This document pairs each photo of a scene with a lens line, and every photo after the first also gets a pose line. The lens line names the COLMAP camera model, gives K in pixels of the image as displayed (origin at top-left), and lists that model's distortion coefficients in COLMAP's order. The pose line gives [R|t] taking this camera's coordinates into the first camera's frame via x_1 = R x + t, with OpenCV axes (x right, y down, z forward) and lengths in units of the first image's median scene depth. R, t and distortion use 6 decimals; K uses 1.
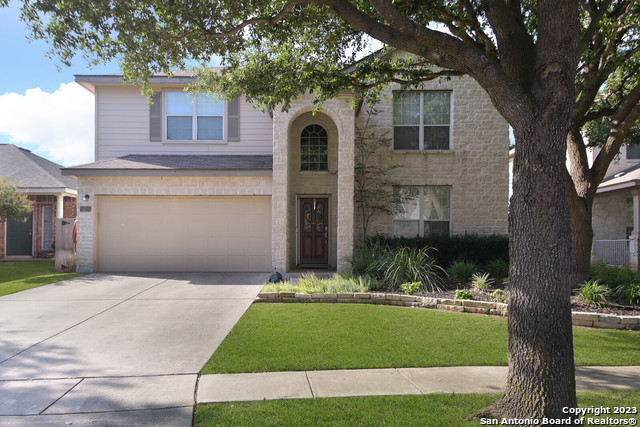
lens RADIAL K [[451.9, 0, 320.1], [0, 451.9, 231.5], [0, 0, 1]] dist [0.034837, 0.004117]
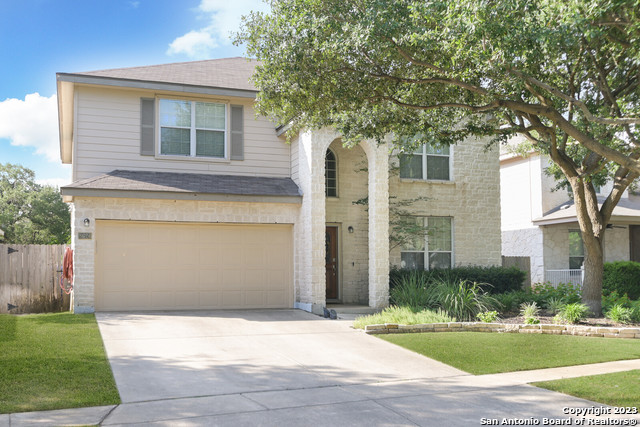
lens RADIAL K [[658.5, 0, 320.0], [0, 658.5, 213.5], [0, 0, 1]] dist [-0.047682, -0.021217]
pose [[0.941102, 0.028003, 0.336961, -0.468665], [-0.006632, 0.997902, -0.064406, -0.014444], [-0.338058, 0.058377, 0.939313, -0.249128]]
